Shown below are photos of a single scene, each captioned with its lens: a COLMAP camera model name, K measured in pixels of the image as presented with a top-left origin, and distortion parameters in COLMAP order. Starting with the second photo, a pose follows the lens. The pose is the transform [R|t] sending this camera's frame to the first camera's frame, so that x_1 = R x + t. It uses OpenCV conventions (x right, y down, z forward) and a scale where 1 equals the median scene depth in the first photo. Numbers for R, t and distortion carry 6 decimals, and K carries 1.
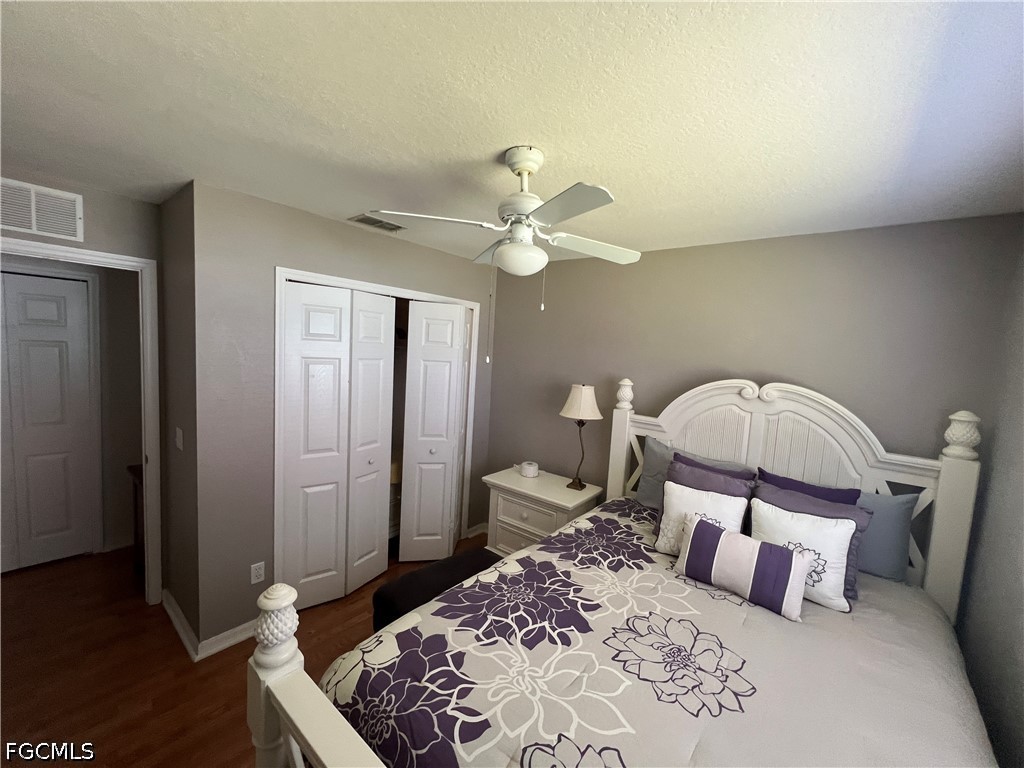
lens RADIAL K [[408.6, 0, 511.3], [0, 408.6, 382.9], [0, 0, 1]] dist [-0.001522, -0.000204]
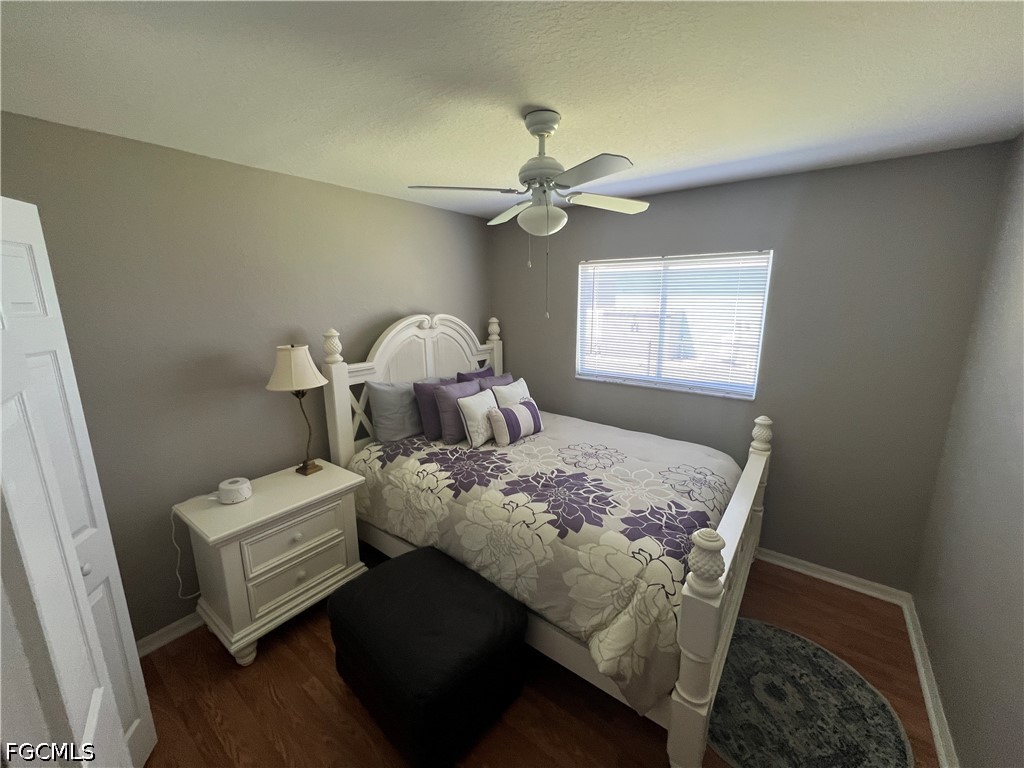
lens RADIAL K [[408.6, 0, 511.3], [0, 408.6, 382.9], [0, 0, 1]] dist [-0.001522, -0.000204]
pose [[-0.031959, -0.263981, 0.963998, -0.944151], [0.089392, 0.959871, 0.265815, -0.150196], [-0.995484, 0.094669, -0.007078, 0.930685]]
